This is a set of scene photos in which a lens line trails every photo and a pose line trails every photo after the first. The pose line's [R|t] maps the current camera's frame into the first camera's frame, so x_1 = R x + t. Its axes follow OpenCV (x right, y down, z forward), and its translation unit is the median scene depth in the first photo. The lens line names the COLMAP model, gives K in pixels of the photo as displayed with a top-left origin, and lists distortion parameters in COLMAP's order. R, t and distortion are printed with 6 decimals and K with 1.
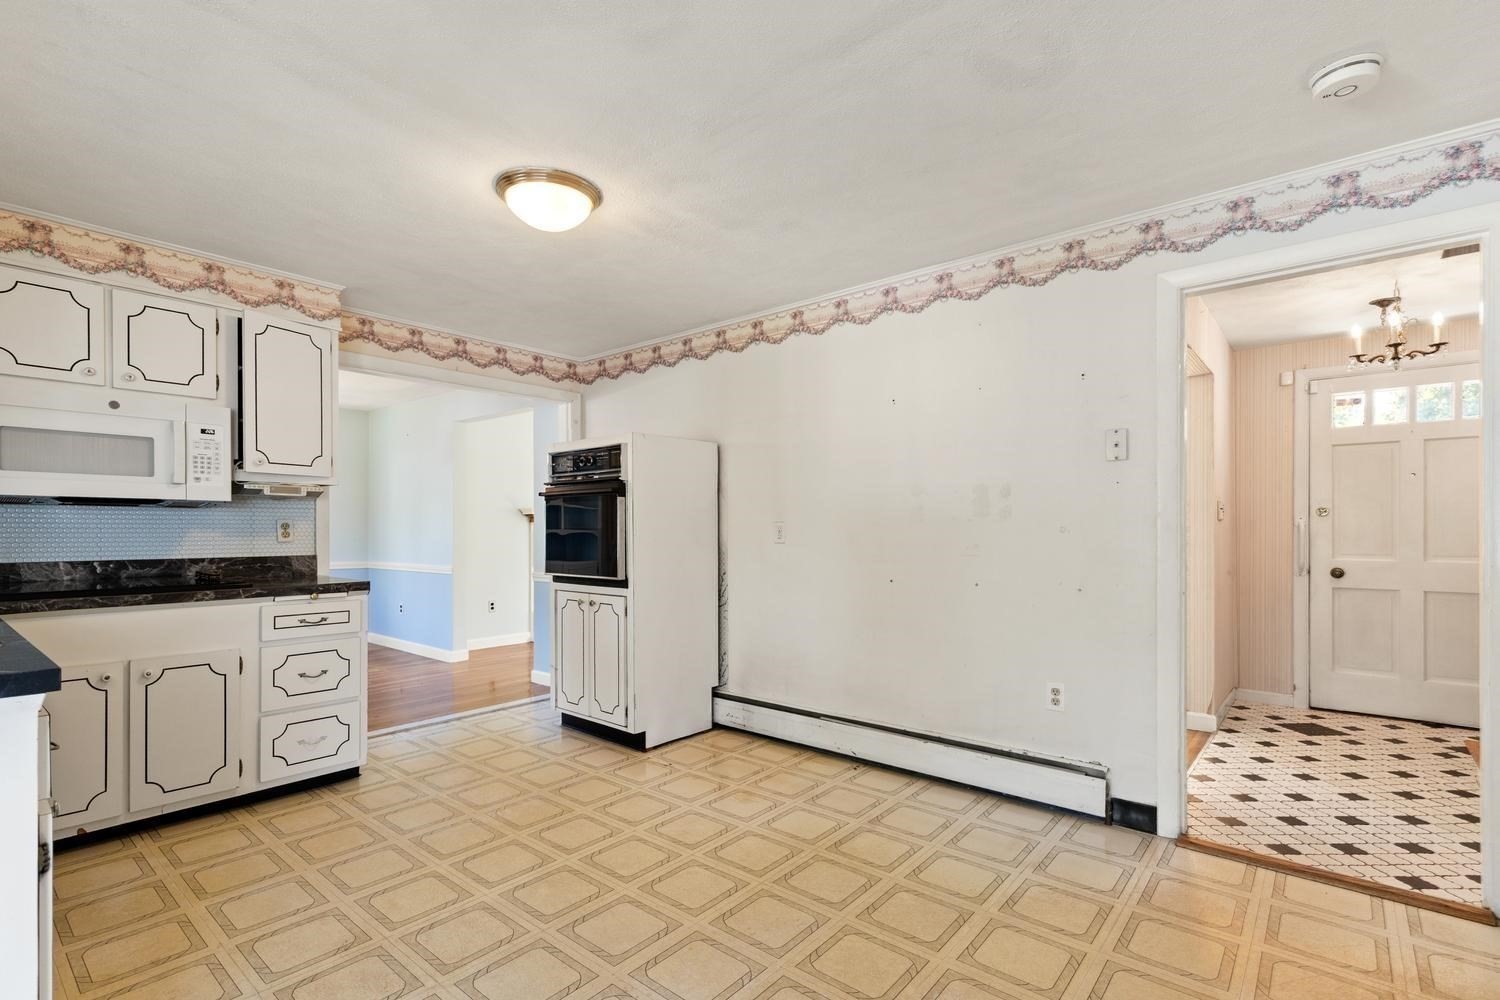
lens RADIAL K [[706.9, 0, 731.4], [0, 706.9, 531.4], [0, 0, 1]] dist [0.005912, -0.000525]
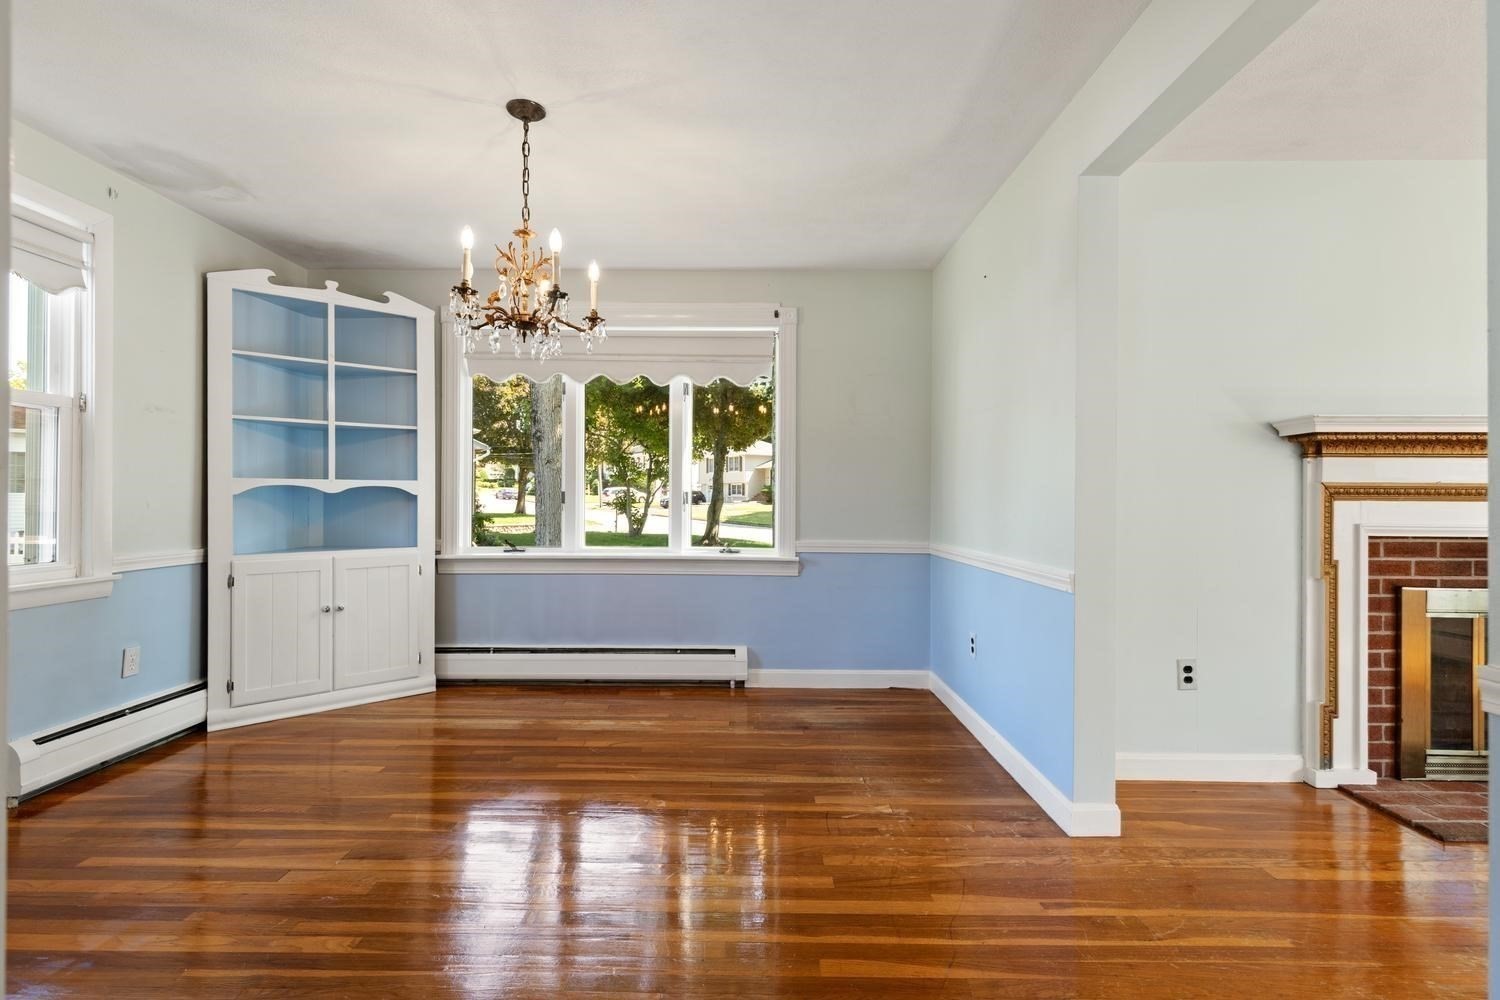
lens RADIAL K [[683.3, 0, 744.5], [0, 683.3, 497.9], [0, 0, 1]] dist [0.010308, -0.000453]
pose [[0.647398, -0.000929, -0.762152, -0.445345], [-0.006639, 0.999954, -0.006858, 0.028940], [0.762124, 0.009500, 0.647362, 1.216796]]
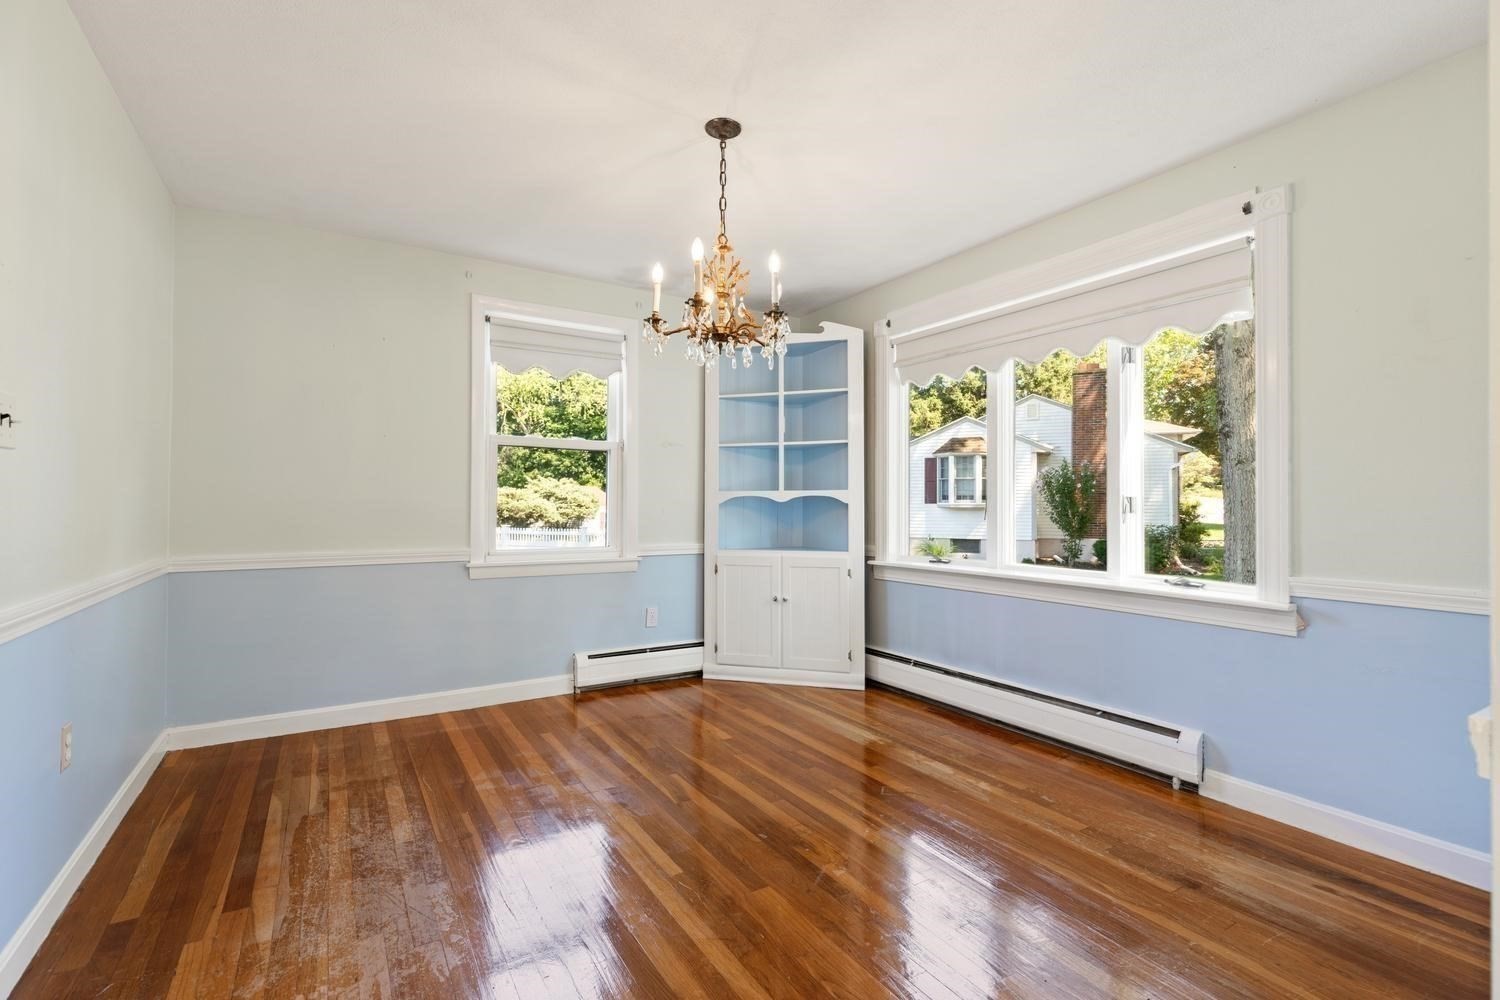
lens RADIAL K [[676.9, 0, 746.3], [0, 676.9, 498.2], [0, 0, 1]] dist [0.011748, -0.000624]
pose [[-0.299376, -0.014009, -0.954032, -0.454391], [-0.007929, 0.999894, -0.012194, 0.027000], [0.954102, 0.003914, -0.299455, 1.730479]]
